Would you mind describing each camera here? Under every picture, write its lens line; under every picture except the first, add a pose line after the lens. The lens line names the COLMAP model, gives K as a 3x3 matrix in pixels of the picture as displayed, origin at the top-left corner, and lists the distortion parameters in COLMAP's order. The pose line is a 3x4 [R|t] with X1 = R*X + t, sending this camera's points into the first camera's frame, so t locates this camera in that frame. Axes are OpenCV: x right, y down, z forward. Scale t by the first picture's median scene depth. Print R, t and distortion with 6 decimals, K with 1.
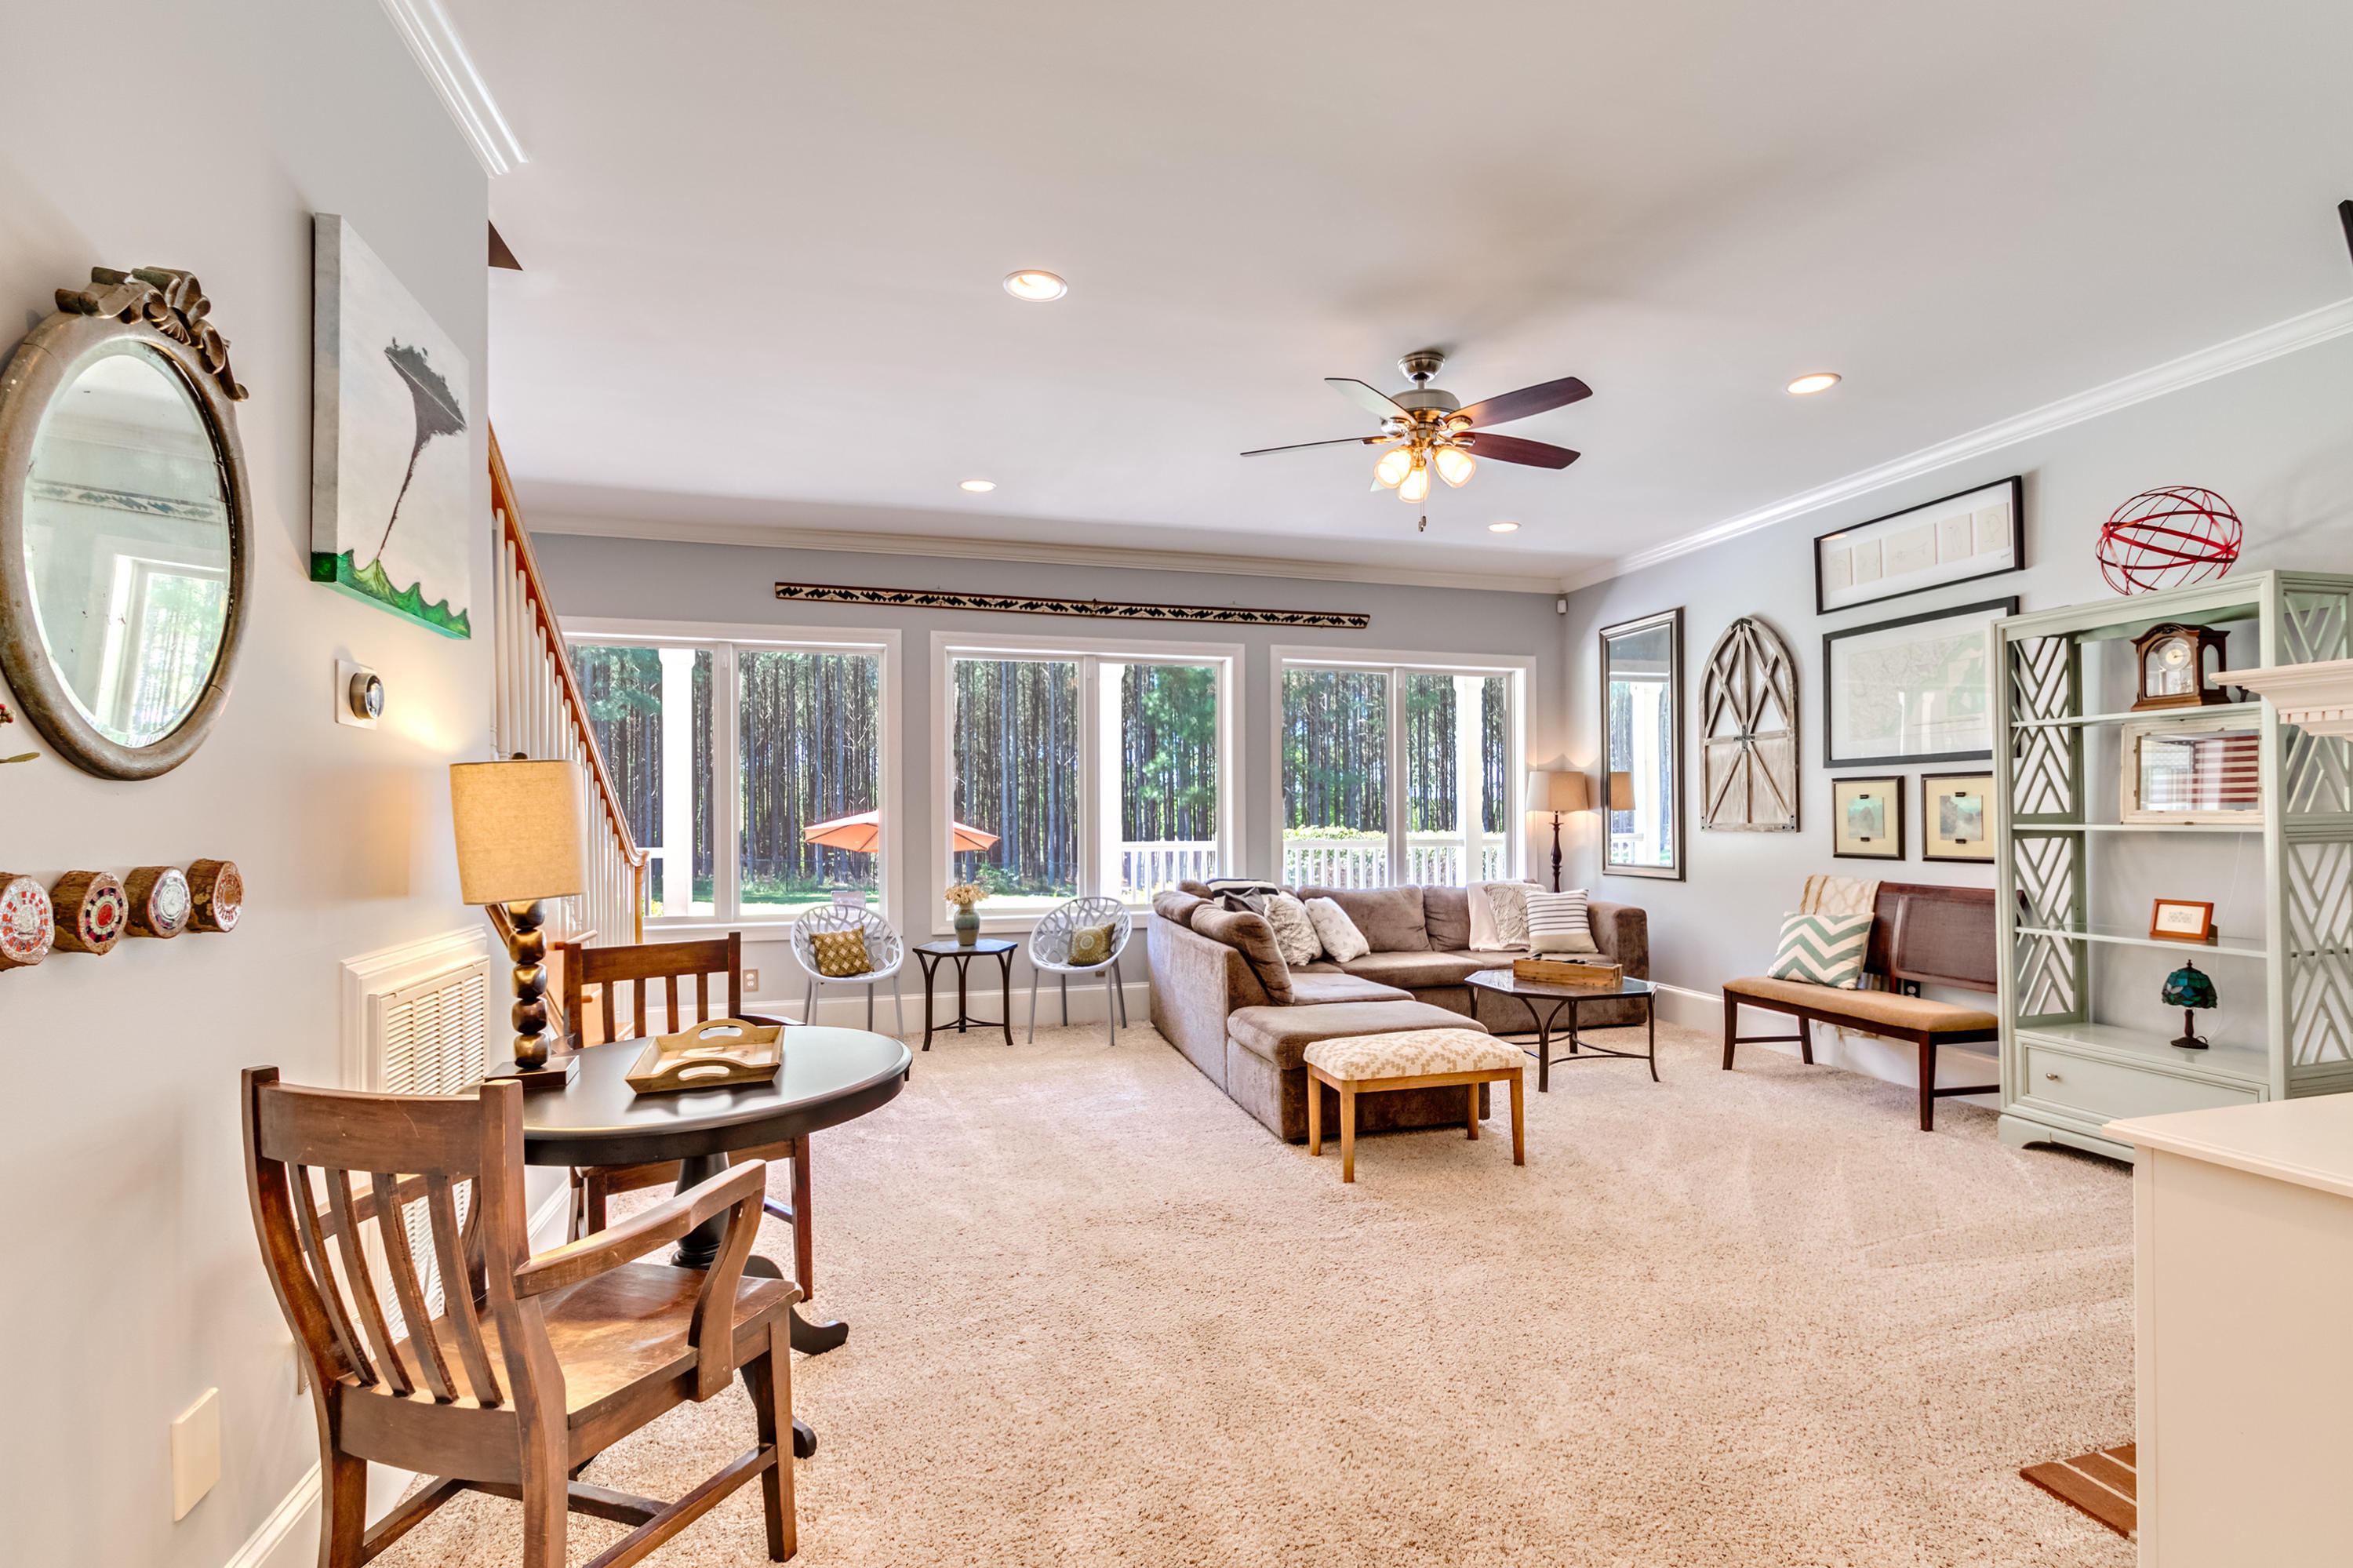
lens RADIAL K [[1094.2, 0, 1215.0], [0, 1094.2, 799.4], [0, 0, 1]] dist [0.001299, -0.001578]
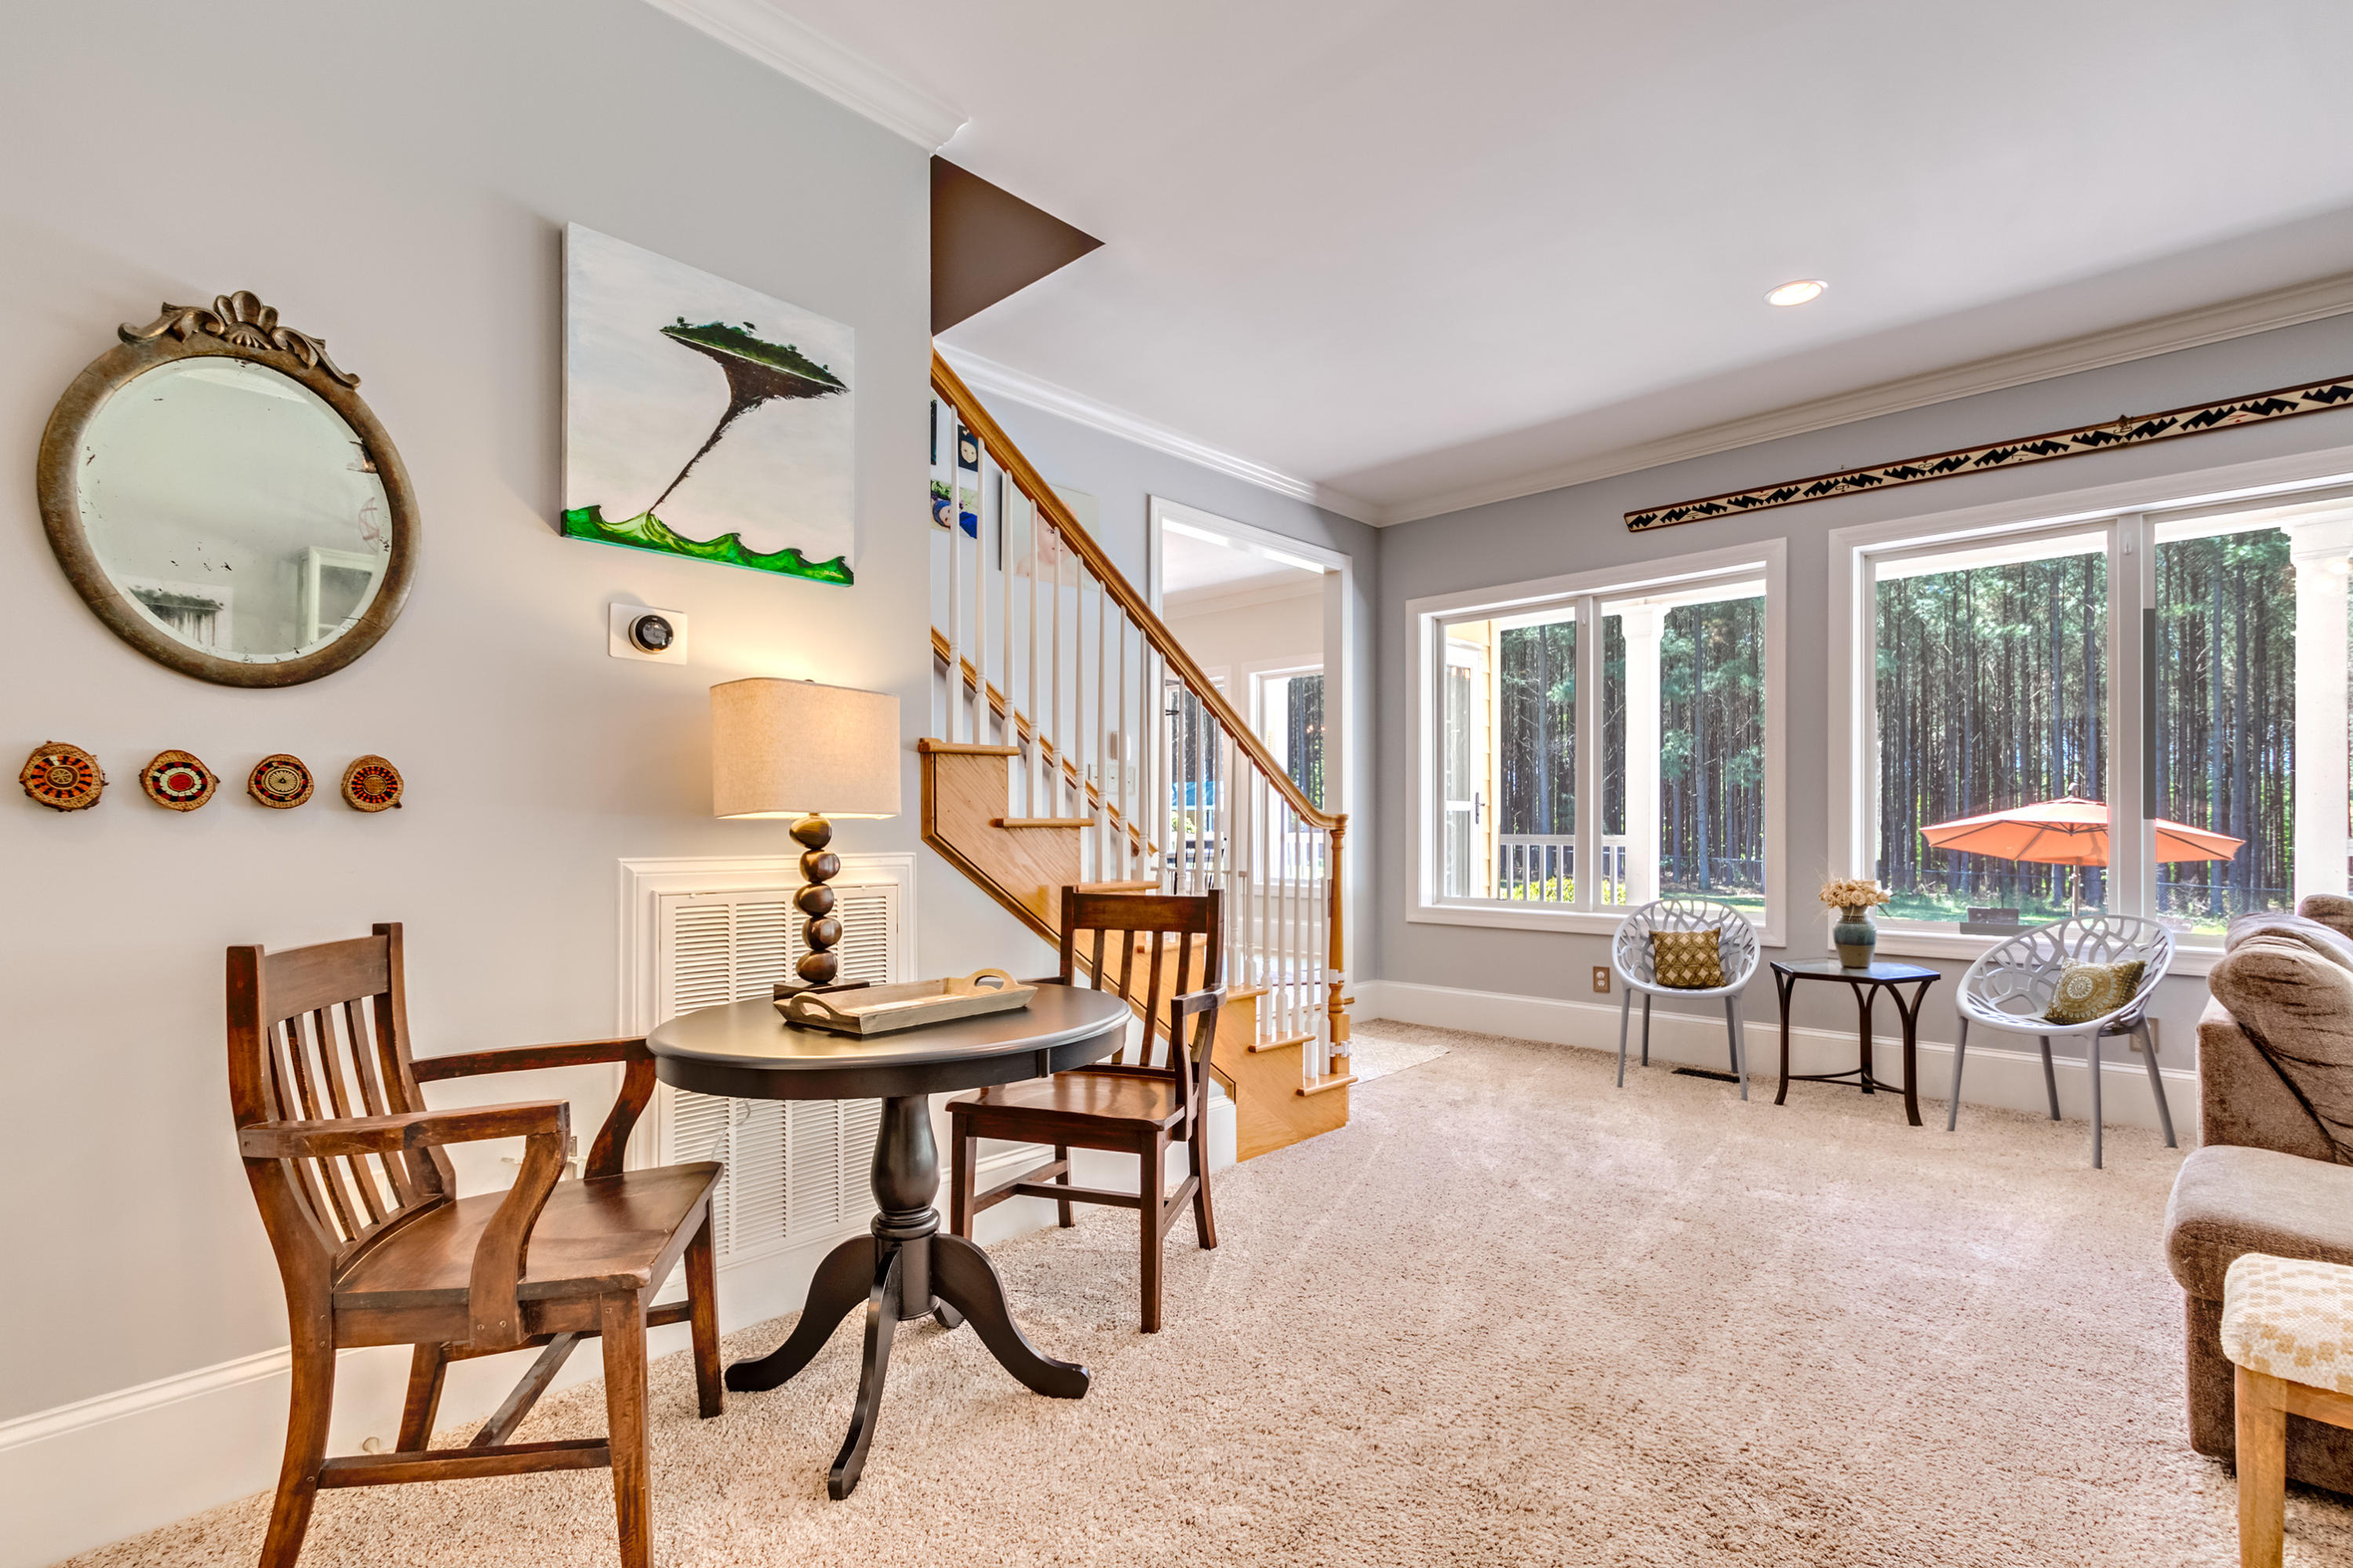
lens RADIAL K [[1094.2, 0, 1195.8], [0, 1094.2, 818.4], [0, 0, 1]] dist [0.001299, -0.001578]
pose [[0.505972, -0.001501, -0.862549, 0.166371], [0.008656, 0.999957, 0.003338, 0.033140], [0.862506, -0.009155, 0.505963, 0.293565]]
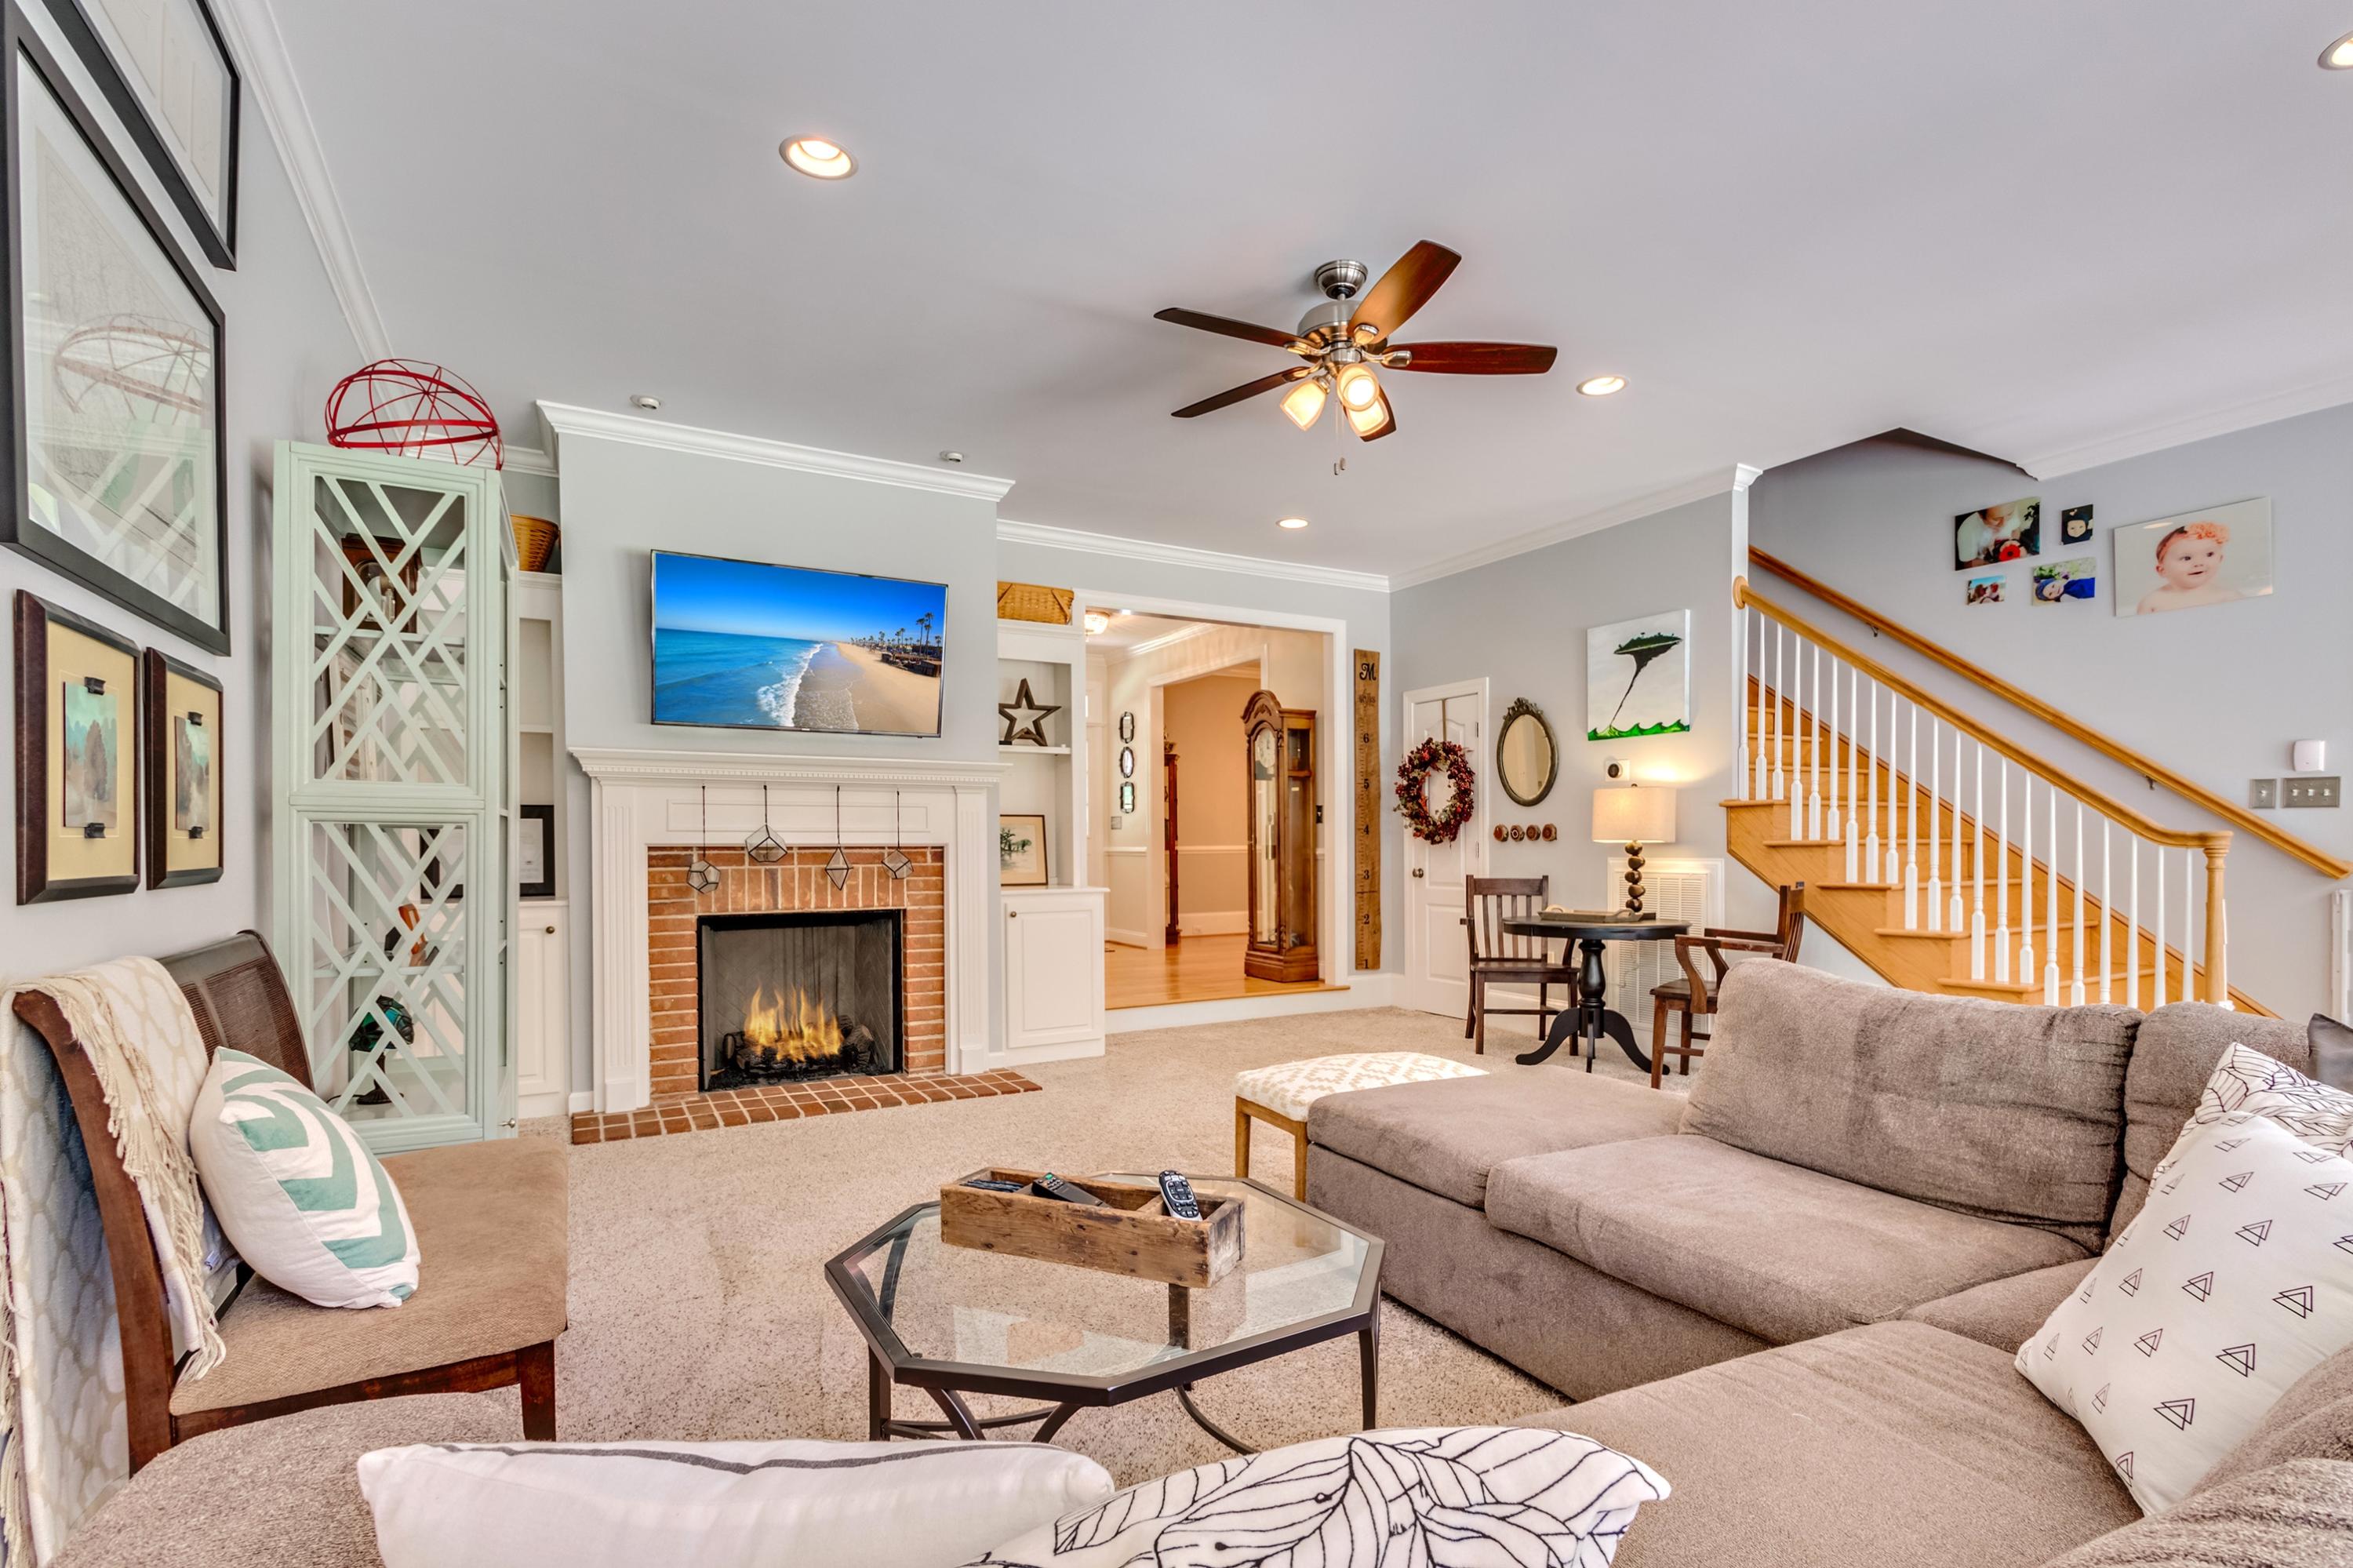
lens RADIAL K [[1094.2, 0, 1213.0], [0, 1094.2, 856.3], [0, 0, 1]] dist [0.001299, -0.001578]
pose [[-0.971129, 0.009836, -0.238352, 0.326016], [0.010625, 0.999941, -0.002028, 0.043232], [0.238319, -0.004502, -0.971177, 1.181701]]
